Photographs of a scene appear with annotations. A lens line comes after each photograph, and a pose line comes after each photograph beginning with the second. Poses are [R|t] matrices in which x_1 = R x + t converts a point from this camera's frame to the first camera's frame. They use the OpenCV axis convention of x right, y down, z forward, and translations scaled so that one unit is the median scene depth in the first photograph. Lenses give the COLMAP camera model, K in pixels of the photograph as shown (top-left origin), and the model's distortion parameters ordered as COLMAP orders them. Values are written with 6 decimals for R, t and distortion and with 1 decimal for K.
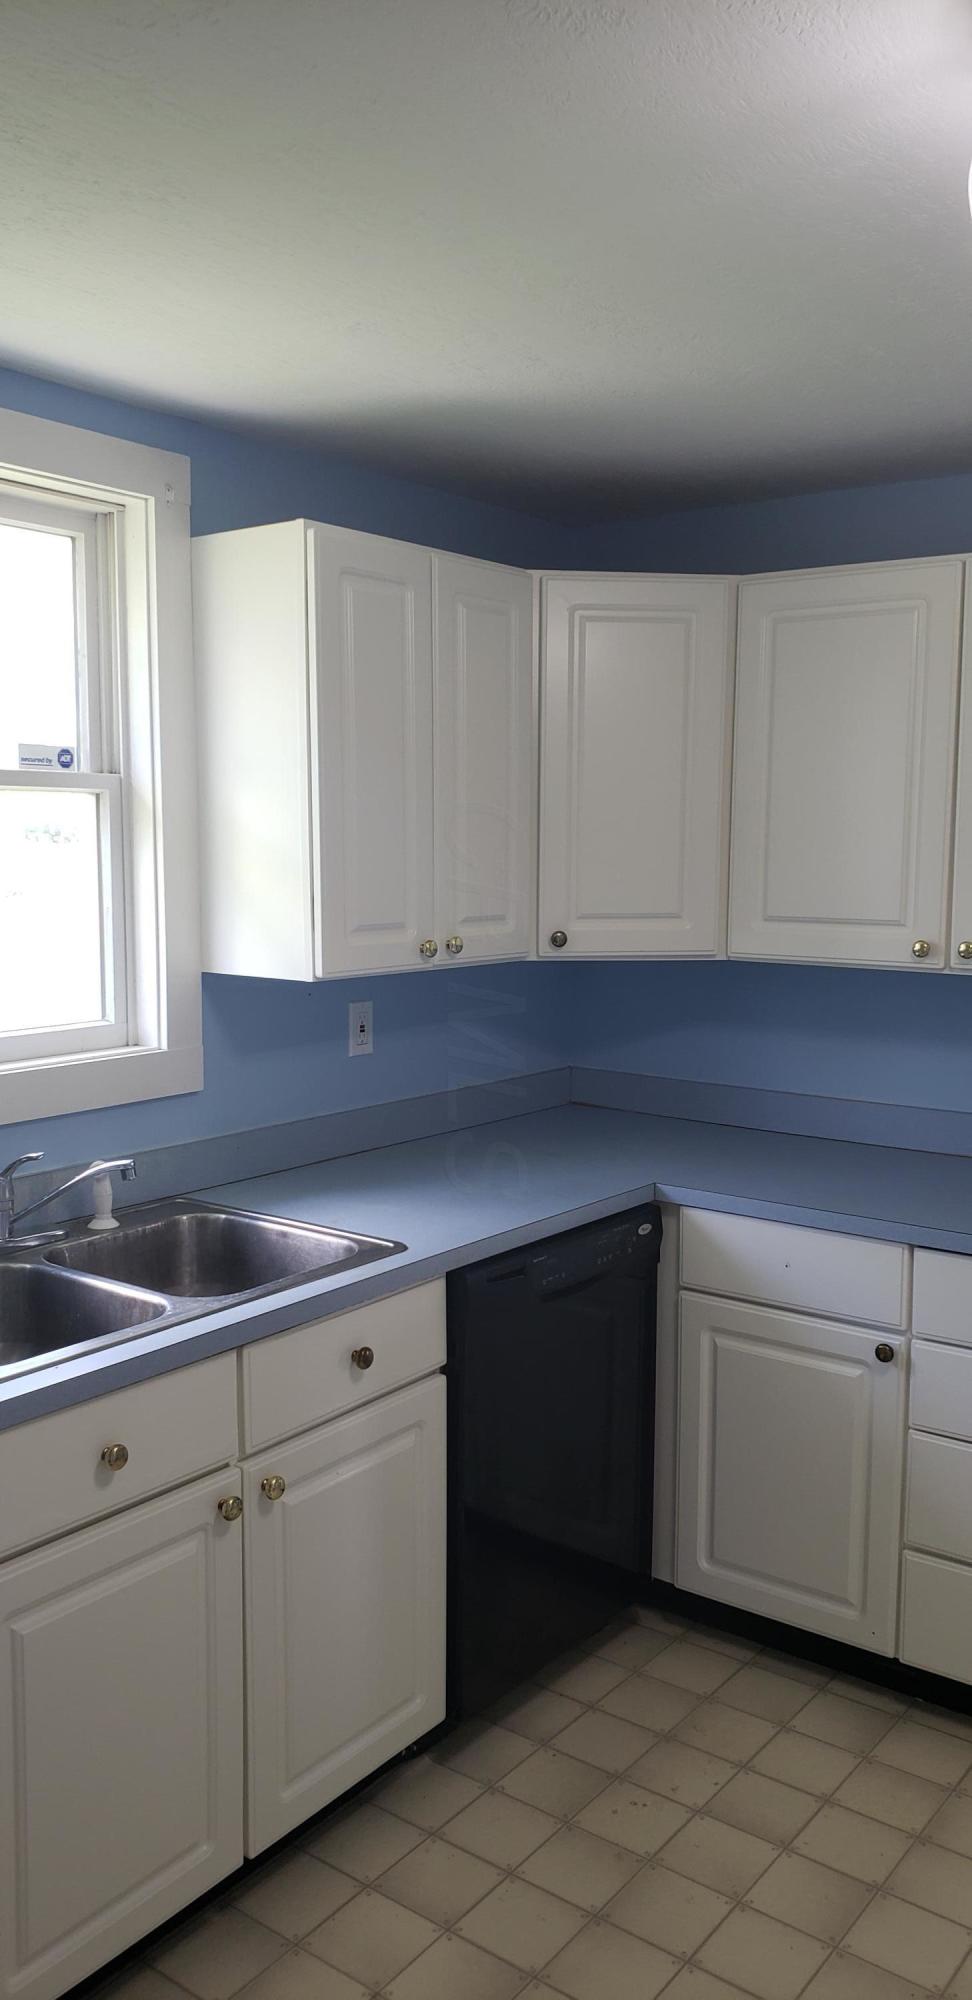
lens RADIAL K [[1512.1, 0, 463.3], [0, 1512.1, 1042.5], [0, 0, 1]] dist [-0.006514, -0.004306]
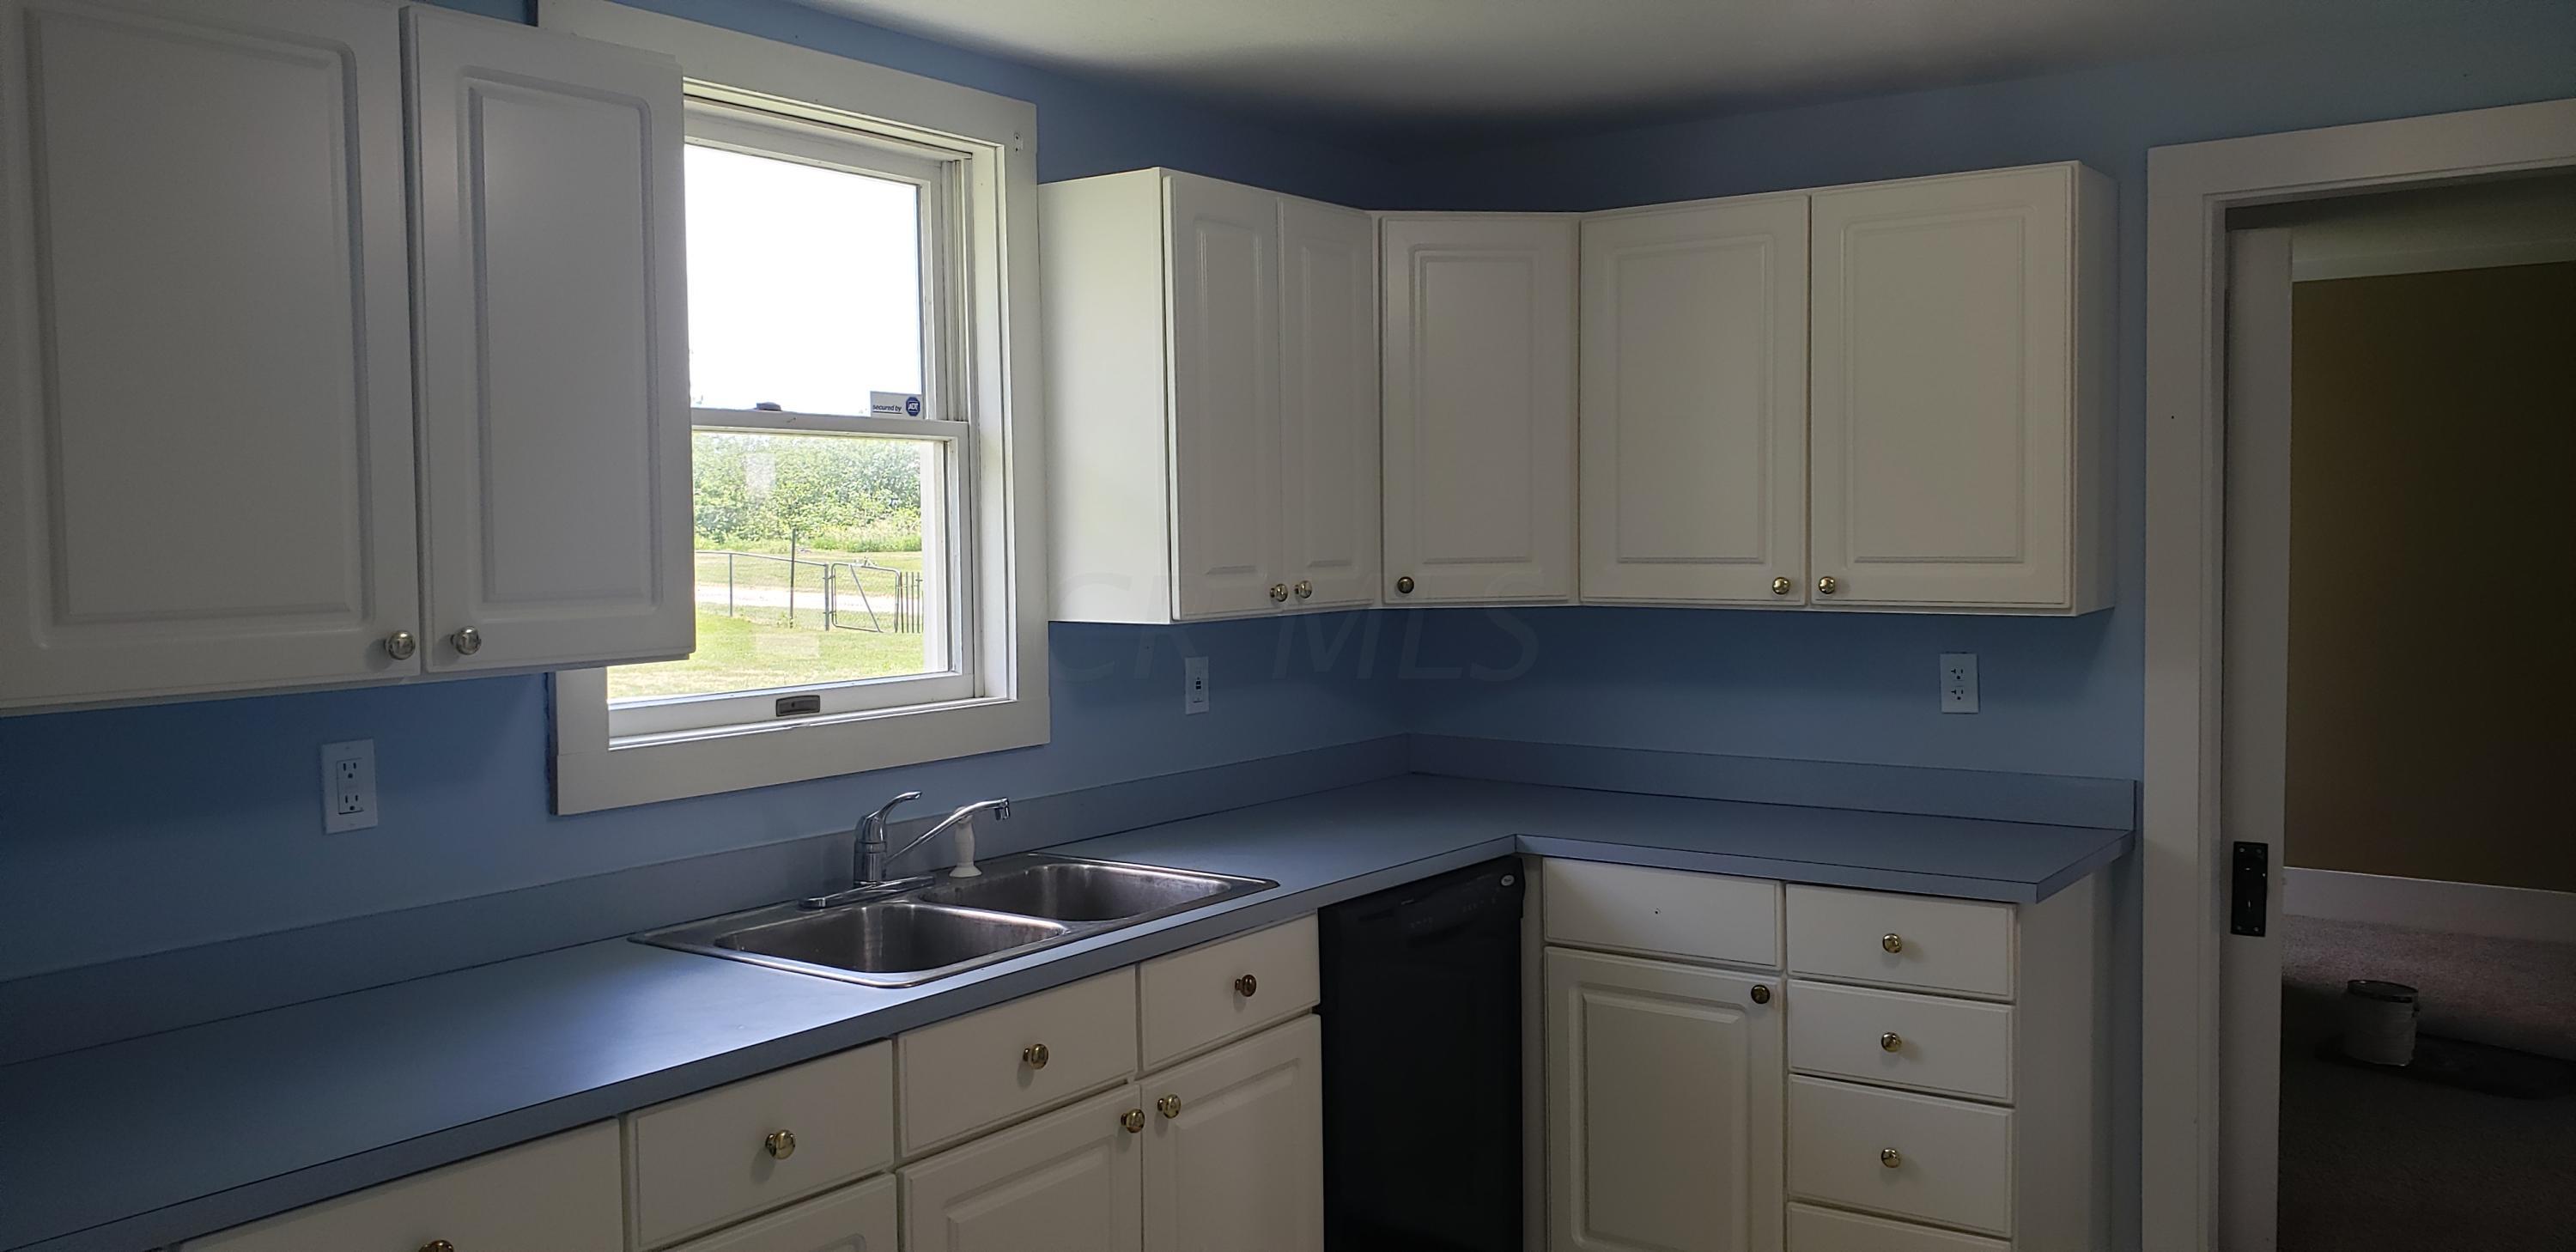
lens RADIAL K [[1947.6, 0, 1230.8], [0, 1947.6, 634.2], [0, 0, 1]] dist [-0.006514, -0.004306]
pose [[0.999666, -0.016888, 0.019542, -0.081222], [0.018319, 0.996977, -0.075507, 0.060029], [-0.018207, 0.075840, 0.996954, -0.256338]]
